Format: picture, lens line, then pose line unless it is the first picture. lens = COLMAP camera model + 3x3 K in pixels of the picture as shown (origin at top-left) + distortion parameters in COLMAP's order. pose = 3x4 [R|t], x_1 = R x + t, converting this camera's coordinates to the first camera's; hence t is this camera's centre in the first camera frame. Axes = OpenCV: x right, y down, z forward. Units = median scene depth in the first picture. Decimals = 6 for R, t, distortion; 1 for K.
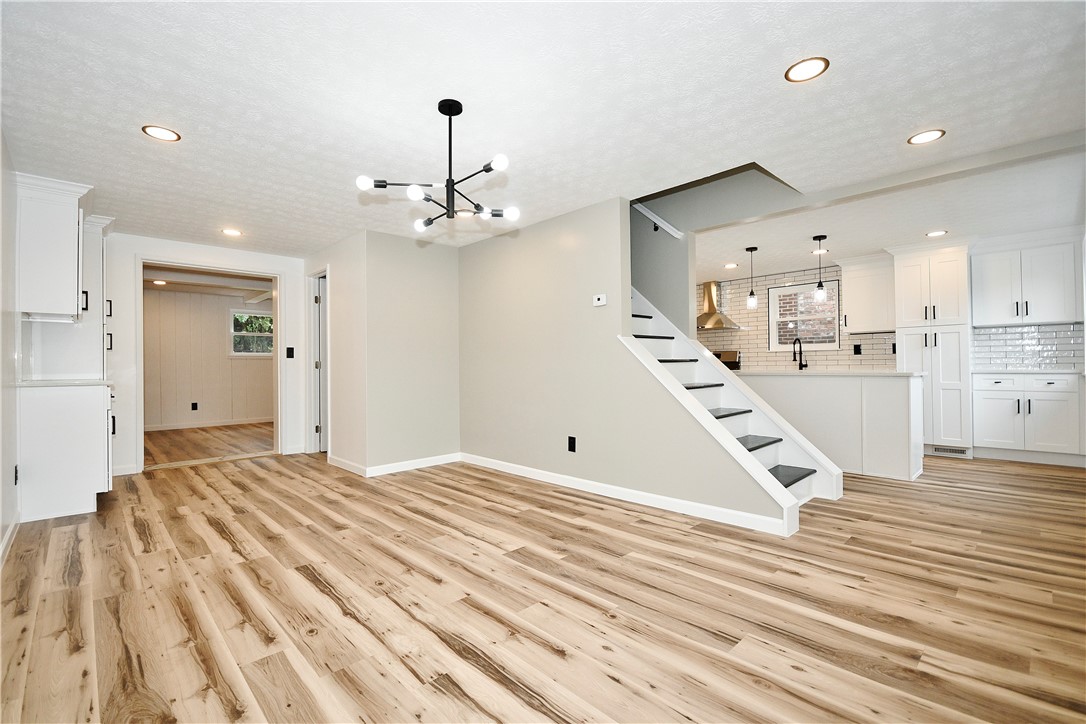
lens RADIAL K [[476.2, 0, 525.2], [0, 476.2, 363.2], [0, 0, 1]] dist [0.000174, -0.001018]
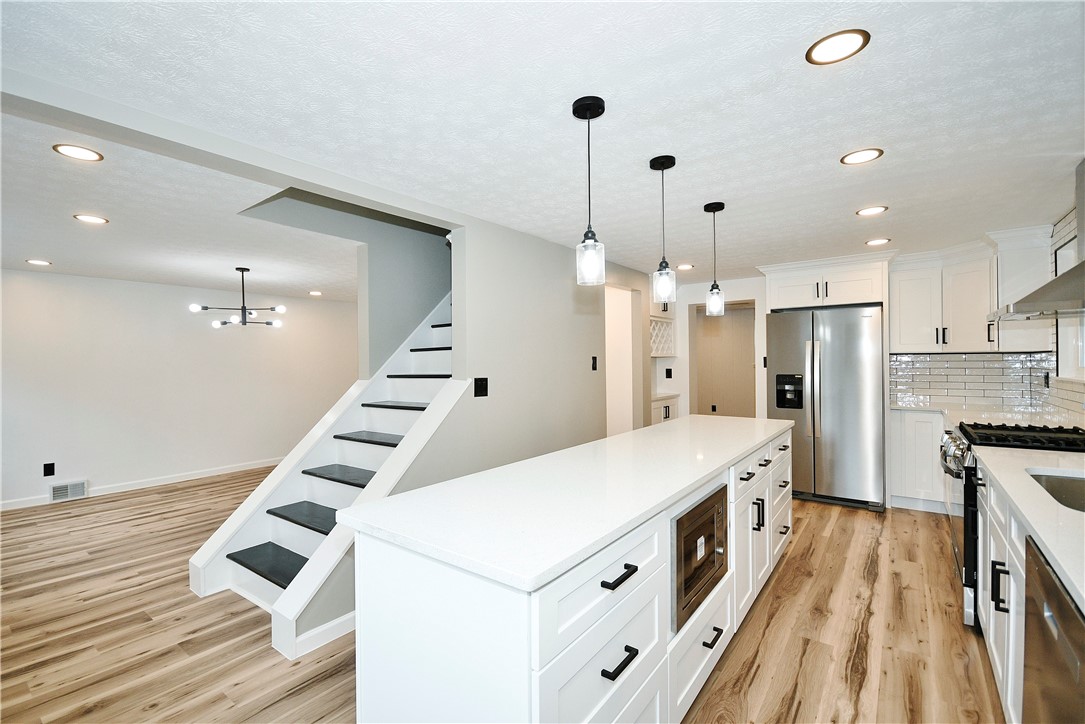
lens RADIAL K [[483.4, 0, 532.5], [0, 483.4, 368.2], [0, 0, 1]] dist [-0.010430, -0.000591]
pose [[0.169205, 0.020836, -0.985361, 1.786177], [0.018865, 0.999525, 0.024375, -0.139507], [0.985400, -0.022713, 0.168731, 1.644263]]
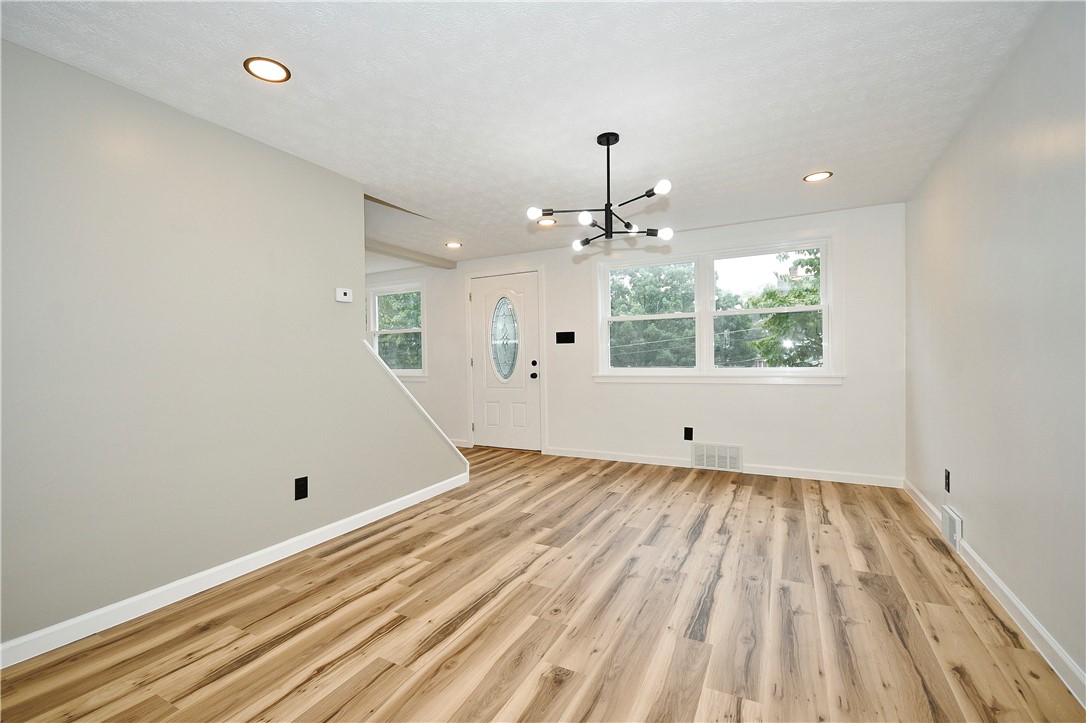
lens RADIAL K [[476.2, 0, 525.2], [0, 476.2, 362.7], [0, 0, 1]] dist [0.000174, -0.001018]
pose [[-0.318597, 0.006447, 0.947868, -1.014519], [0.009922, 0.999945, -0.003466, -0.014690], [-0.947838, 0.008300, -0.318644, 1.369365]]
